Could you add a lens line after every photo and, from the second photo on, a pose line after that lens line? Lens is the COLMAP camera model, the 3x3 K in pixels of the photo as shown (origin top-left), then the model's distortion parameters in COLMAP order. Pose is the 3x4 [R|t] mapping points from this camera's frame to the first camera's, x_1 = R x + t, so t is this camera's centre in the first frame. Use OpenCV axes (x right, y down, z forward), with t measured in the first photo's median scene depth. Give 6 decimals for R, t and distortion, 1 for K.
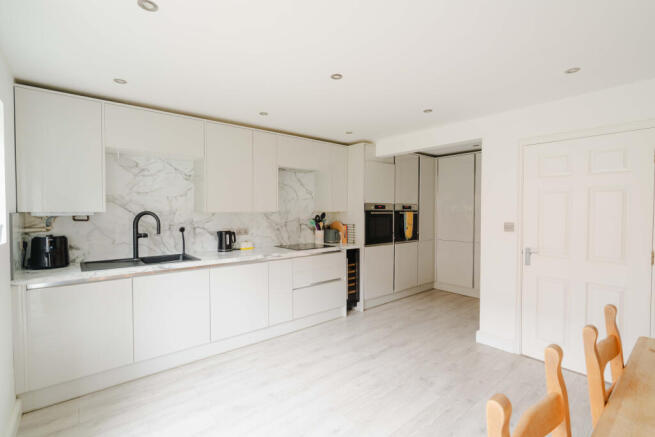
lens RADIAL K [[305.0, 0, 327.5], [0, 305.0, 218.5], [0, 0, 1]] dist [-0.000002, -0.000001]
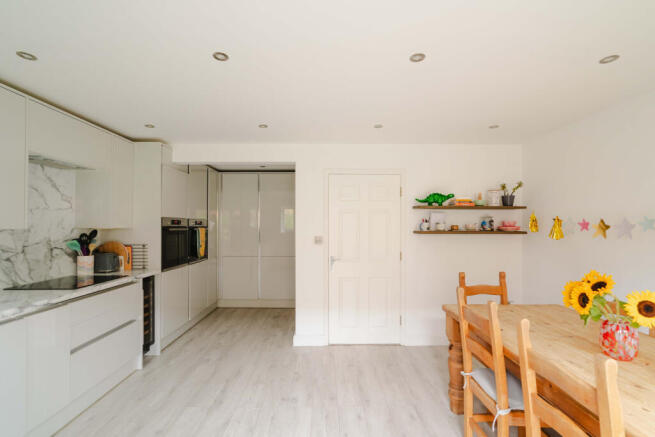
lens RADIAL K [[296.7, 0, 327.2], [0, 296.7, 224.8], [0, 0, 1]] dist [0.000243, 0.000205]
pose [[0.636651, 0.003701, 0.771143, -0.199493], [0.022531, 0.999472, -0.023398, -0.002672], [-0.770823, 0.032271, 0.636232, 0.166270]]
